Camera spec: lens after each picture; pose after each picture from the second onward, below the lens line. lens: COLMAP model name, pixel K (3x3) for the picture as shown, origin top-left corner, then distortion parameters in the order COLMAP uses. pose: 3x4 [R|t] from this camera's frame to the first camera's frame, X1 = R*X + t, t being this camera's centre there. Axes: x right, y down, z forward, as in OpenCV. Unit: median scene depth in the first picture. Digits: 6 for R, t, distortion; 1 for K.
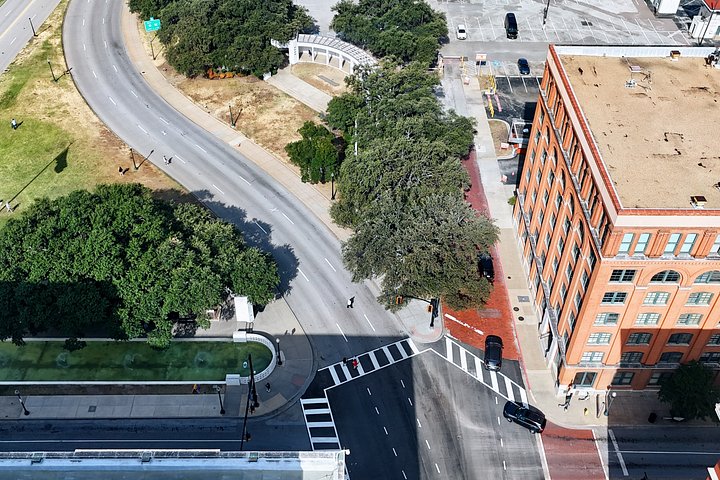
lens RADIAL K [[729.4, 0, 360.0], [0, 729.4, 240.0], [0, 0, 1]] dist [0.119371, -0.222168]
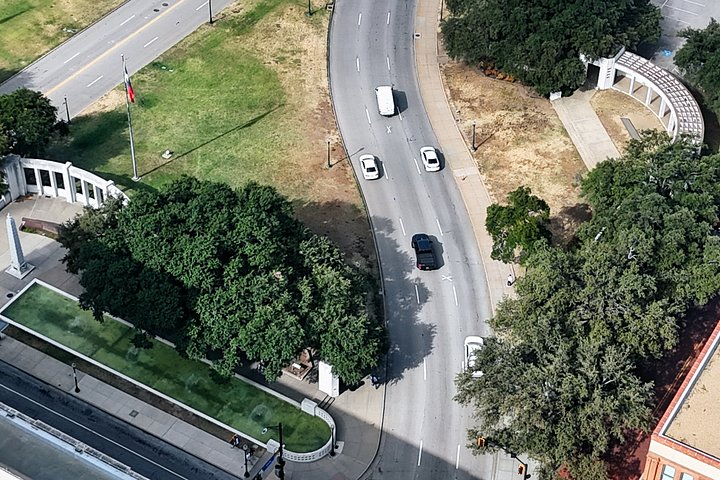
lens RADIAL K [[1455.1, 0, 360.0], [0, 1455.1, 240.0], [0, 0, 1]] dist [0.248282, -1.020197]
pose [[0.852766, 0.351617, -0.386207, 0.448643], [-0.356104, 0.932351, 0.062549, -0.166815], [0.382074, 0.084191, 0.920289, -0.527350]]
